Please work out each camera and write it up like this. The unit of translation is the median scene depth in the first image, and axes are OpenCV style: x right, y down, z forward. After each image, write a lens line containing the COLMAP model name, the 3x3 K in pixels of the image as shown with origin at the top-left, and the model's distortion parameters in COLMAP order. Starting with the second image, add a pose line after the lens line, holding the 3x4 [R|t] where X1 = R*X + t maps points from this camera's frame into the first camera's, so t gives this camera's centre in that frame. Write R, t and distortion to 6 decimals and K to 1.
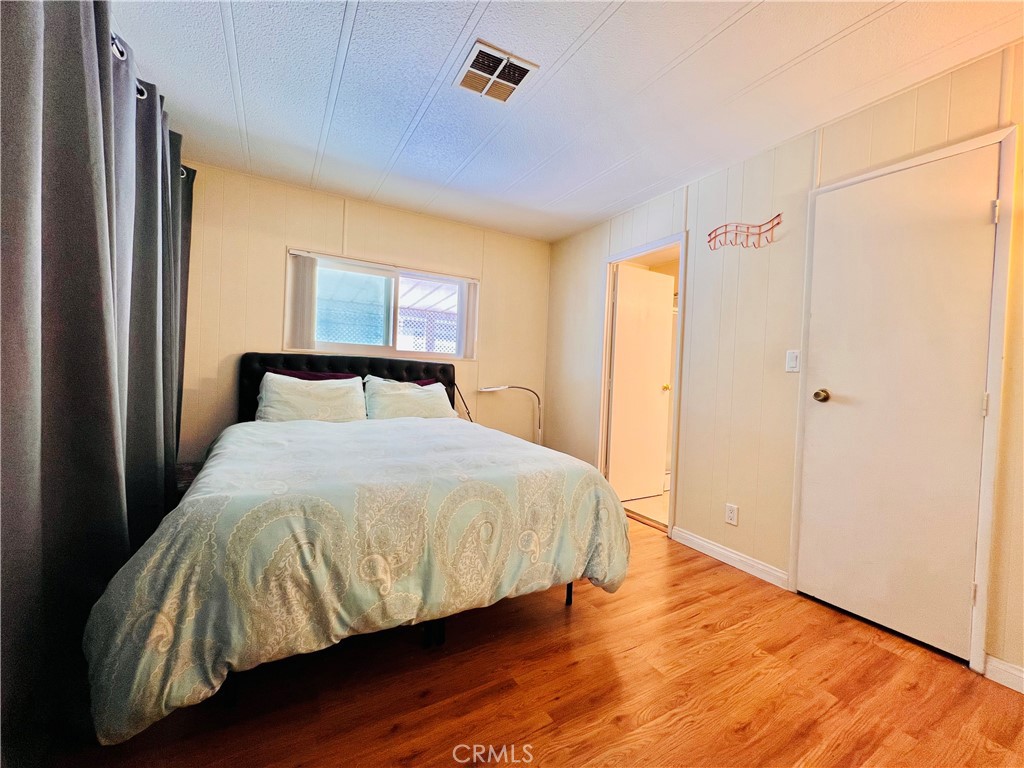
lens RADIAL K [[410.0, 0, 512.0], [0, 410.0, 384.0], [0, 0, 1]] dist [0.000813, 0.000754]
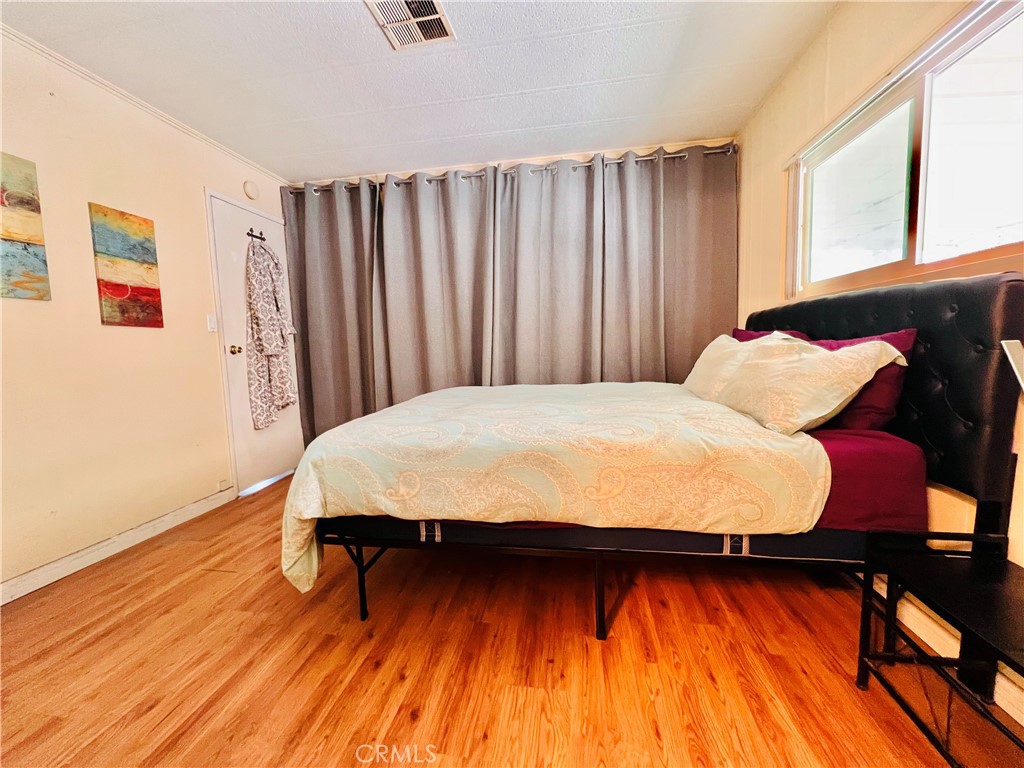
lens RADIAL K [[408.9, 0, 512.0], [0, 408.9, 384.0], [0, 0, 1]] dist [-0.001876, -0.000187]
pose [[-0.626161, 0.053631, -0.777847, 0.630353], [-0.014309, 0.996673, 0.080237, 0.023837], [0.779563, 0.061371, -0.623310, 1.939089]]
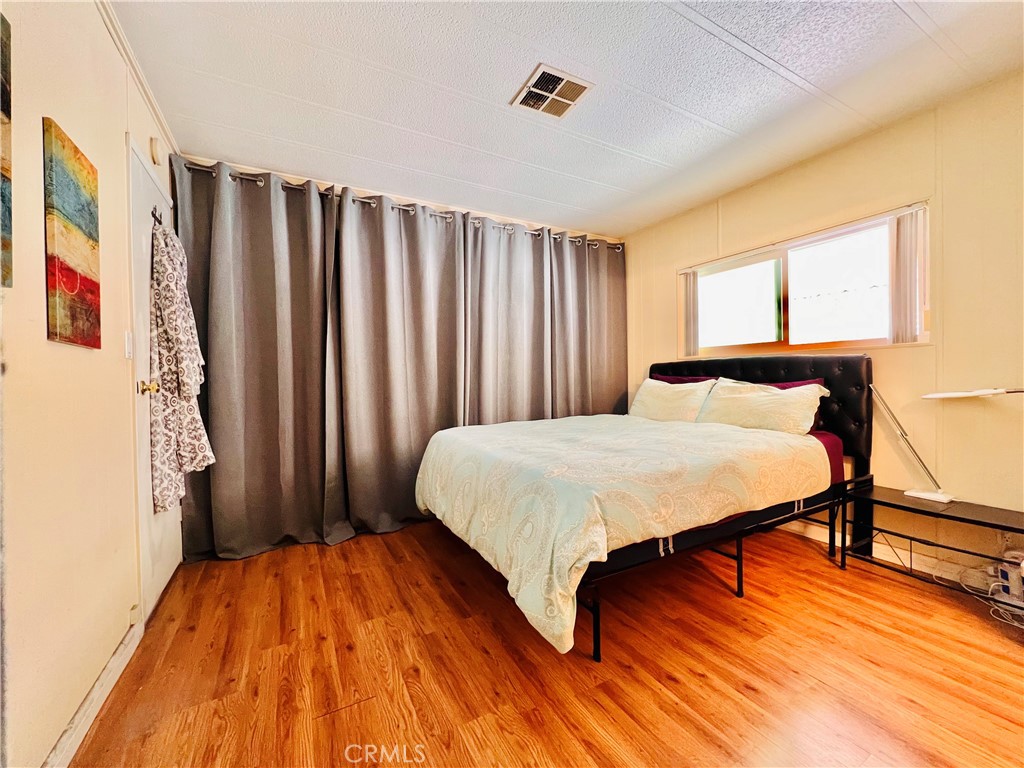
lens RADIAL K [[410.0, 0, 512.0], [0, 410.0, 384.0], [0, 0, 1]] dist [0.000813, 0.000754]
pose [[-0.014893, -0.024782, -0.999582, 1.073910], [-0.011193, 0.999634, -0.024617, 0.040352], [0.999826, 0.010822, -0.015165, 0.971741]]
